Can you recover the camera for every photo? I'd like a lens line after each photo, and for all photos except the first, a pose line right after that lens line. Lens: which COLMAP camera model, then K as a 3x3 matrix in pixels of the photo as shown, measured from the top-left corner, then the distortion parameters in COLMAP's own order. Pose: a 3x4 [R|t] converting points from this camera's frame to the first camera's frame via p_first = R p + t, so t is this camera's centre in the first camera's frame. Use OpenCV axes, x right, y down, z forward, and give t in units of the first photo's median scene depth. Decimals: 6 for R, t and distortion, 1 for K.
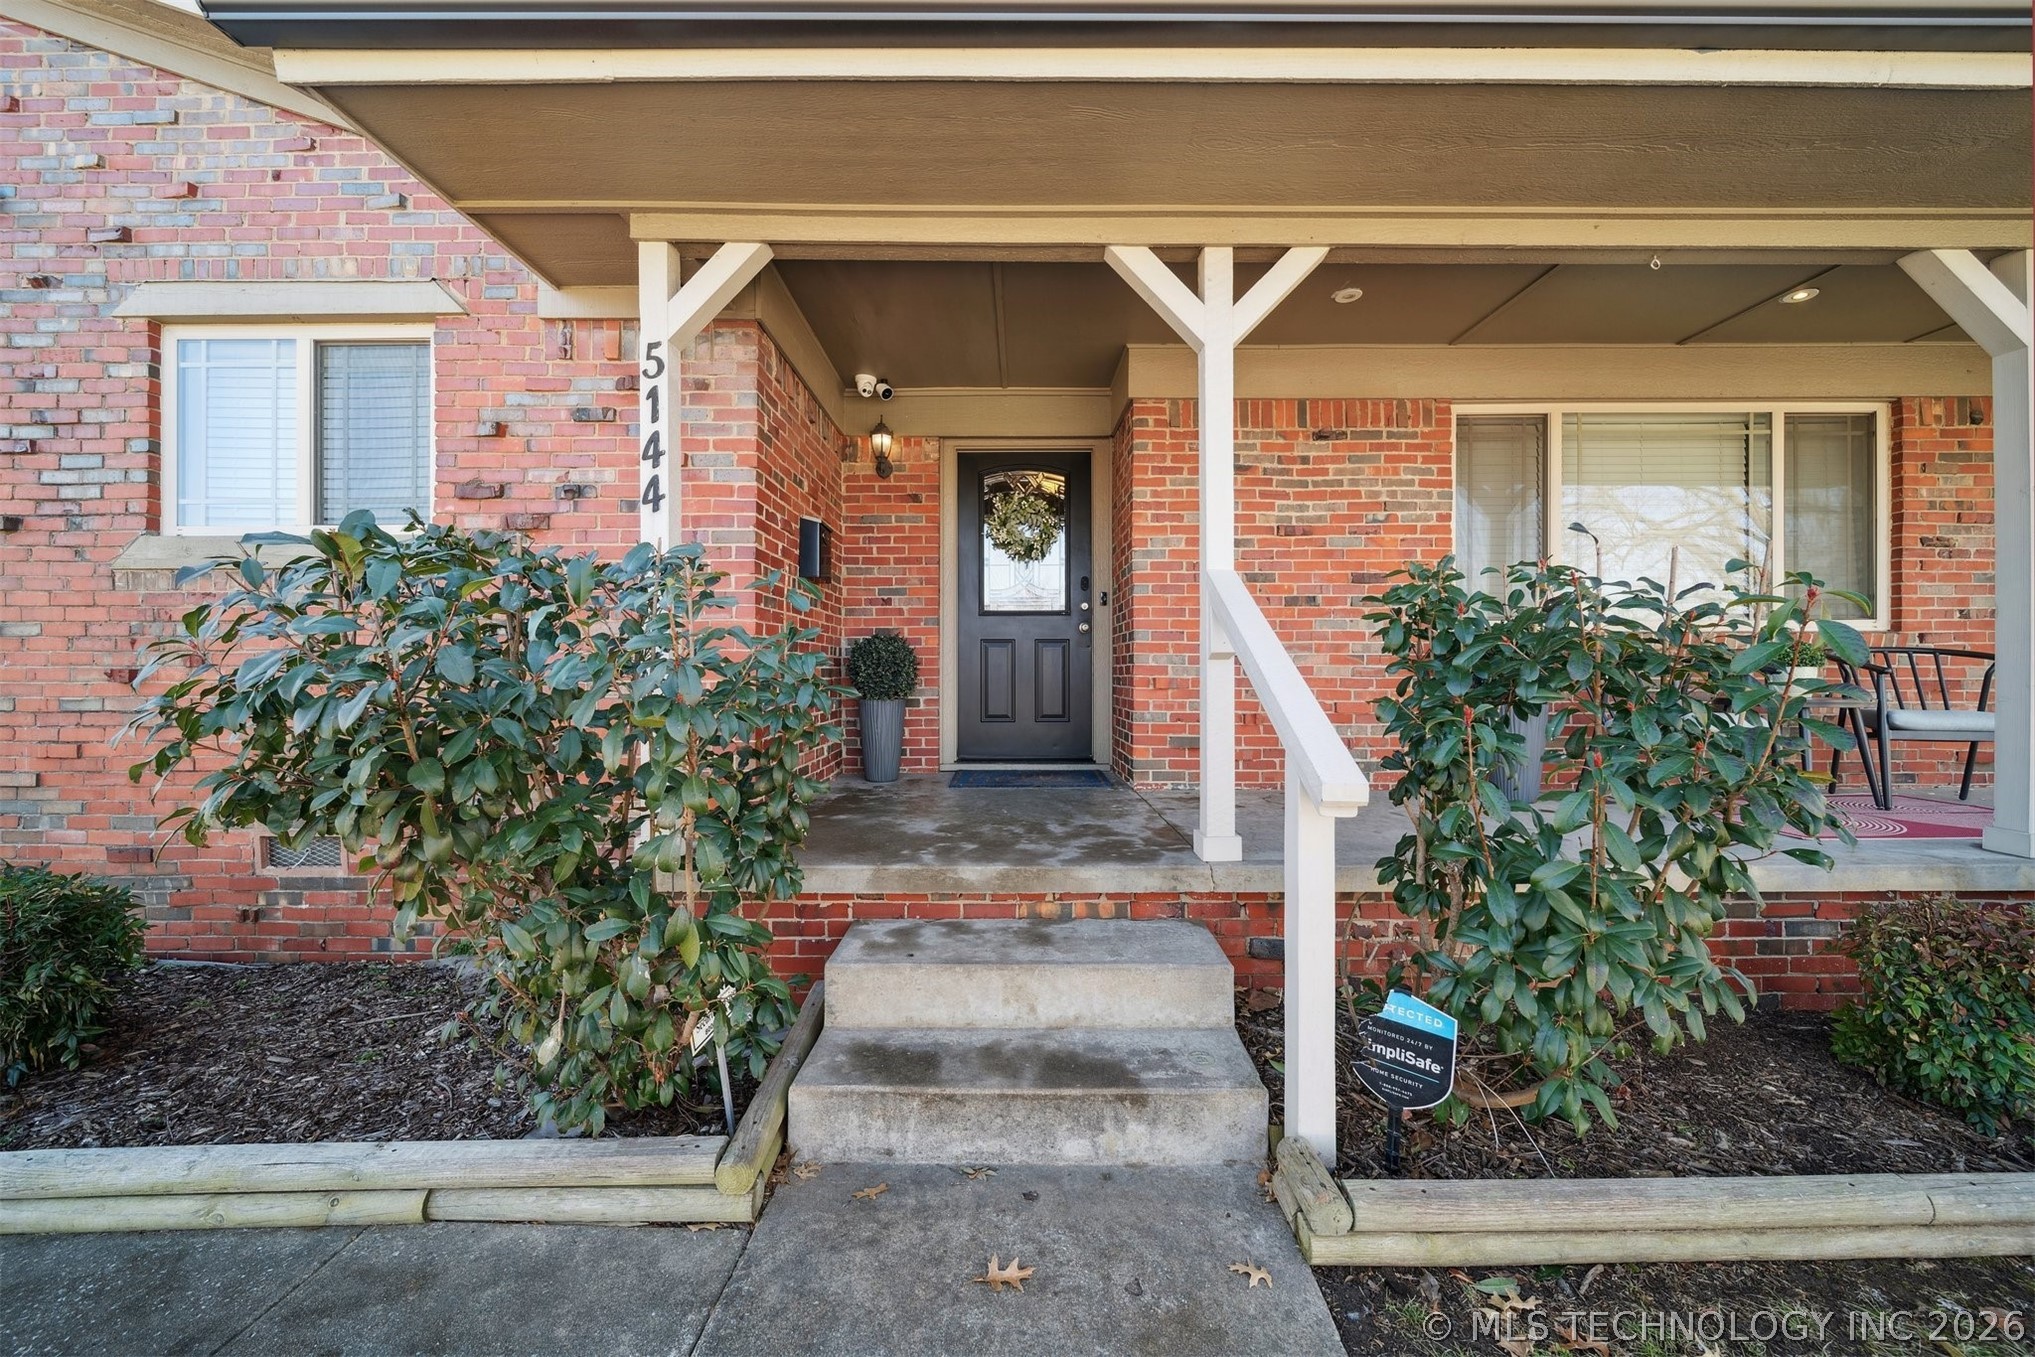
lens RADIAL K [[720.8, 0, 1016.6], [0, 720.8, 673.7], [0, 0, 1]] dist [-0.002803, -0.000266]
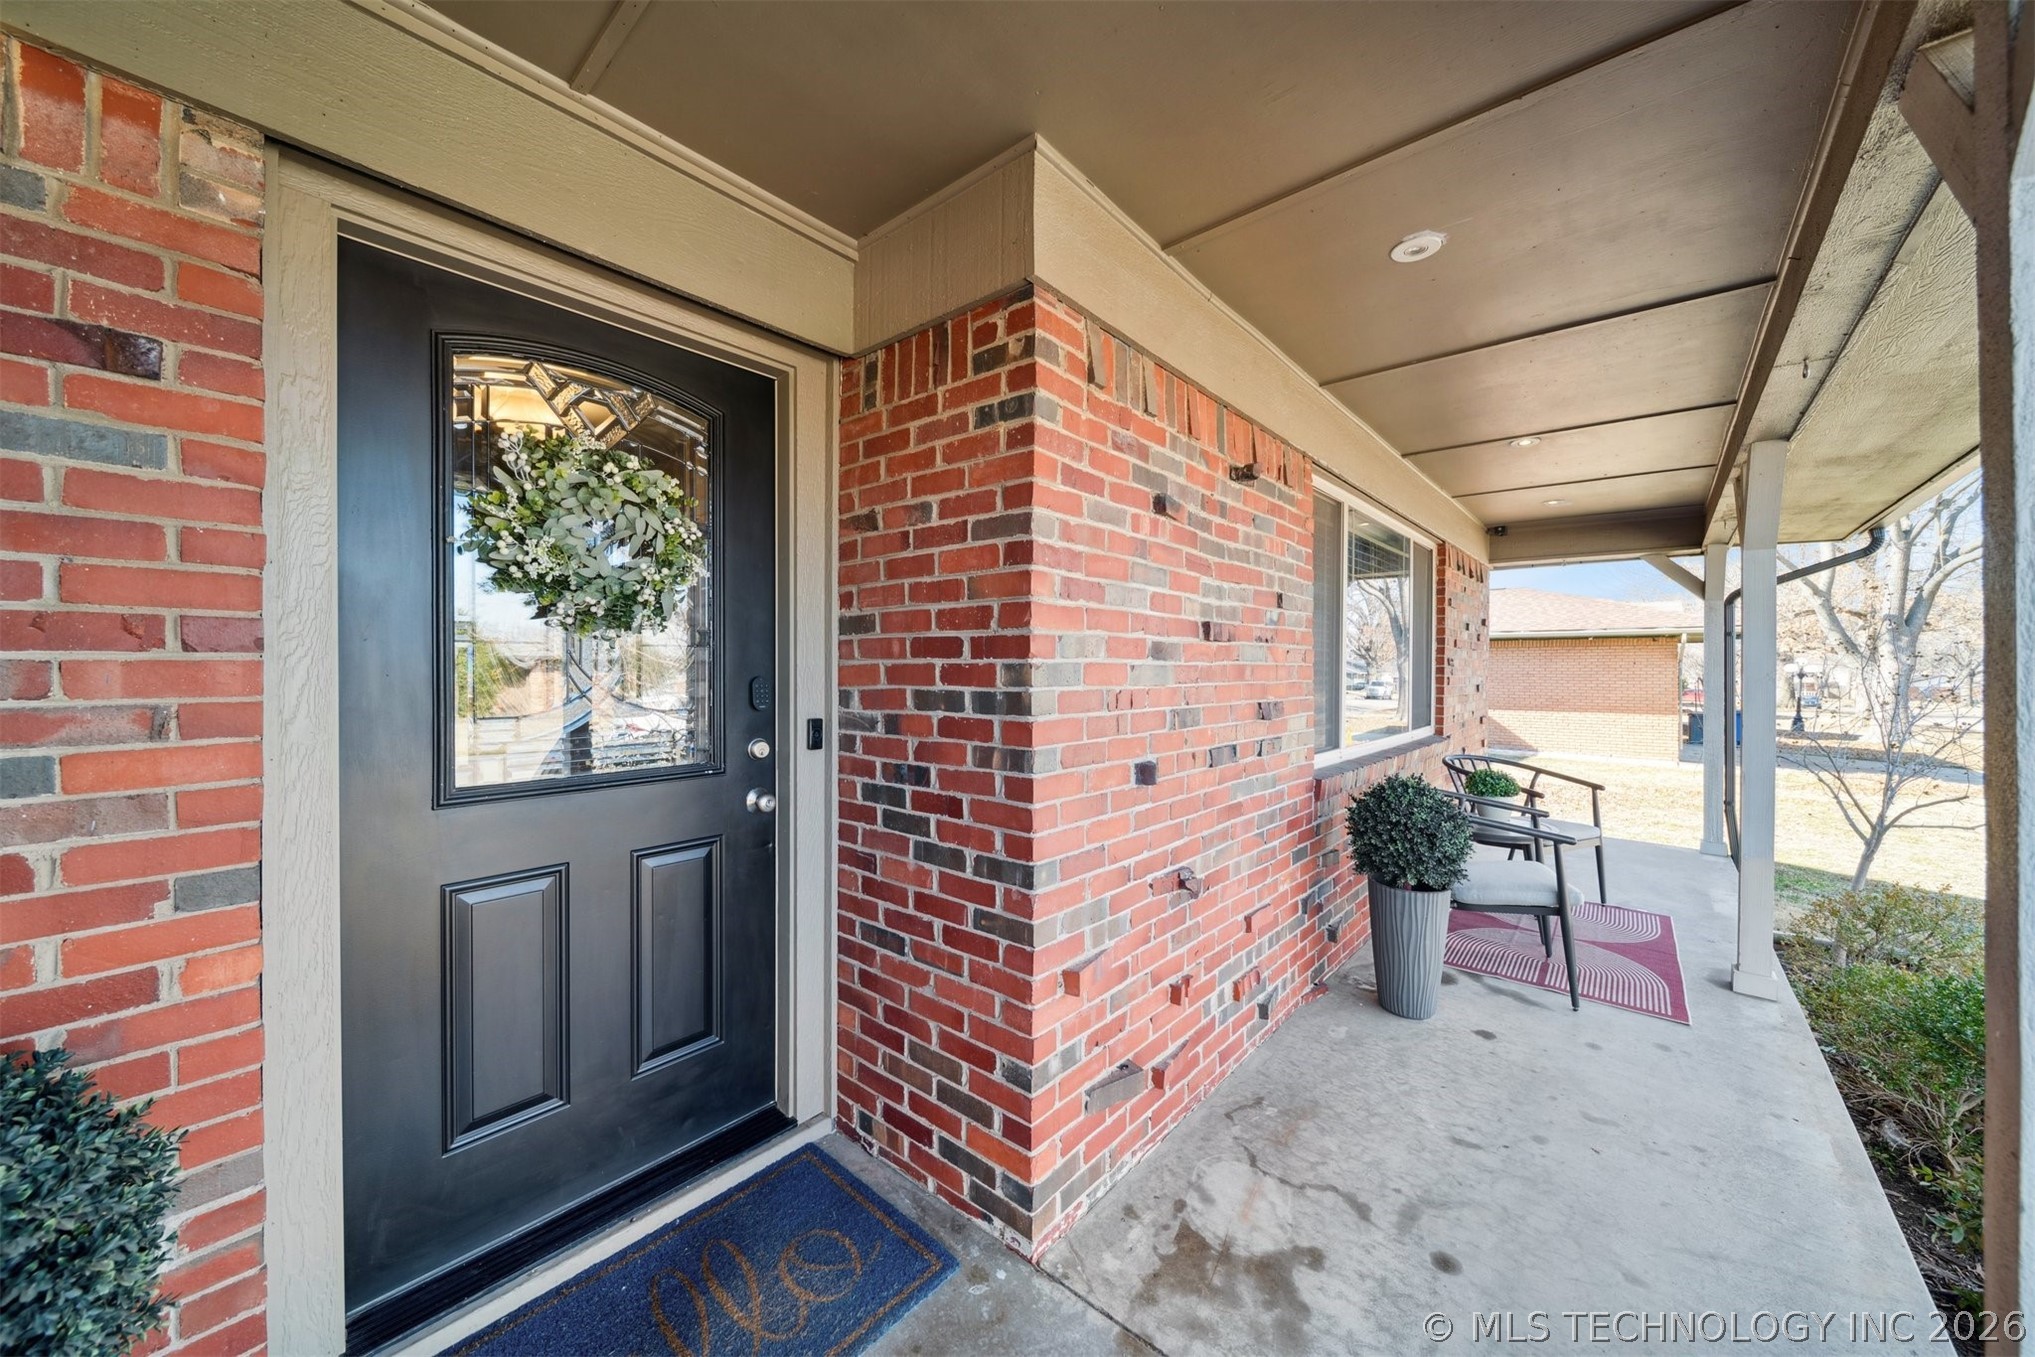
lens RADIAL K [[720.8, 0, 1020.8], [0, 720.8, 673.6], [0, 0, 1]] dist [-0.002803, -0.000266]
pose [[0.654095, -0.001038, 0.756412, -0.121597], [-0.001929, 0.999994, 0.003040, -0.140833], [-0.756410, -0.003448, 0.654089, 0.626259]]
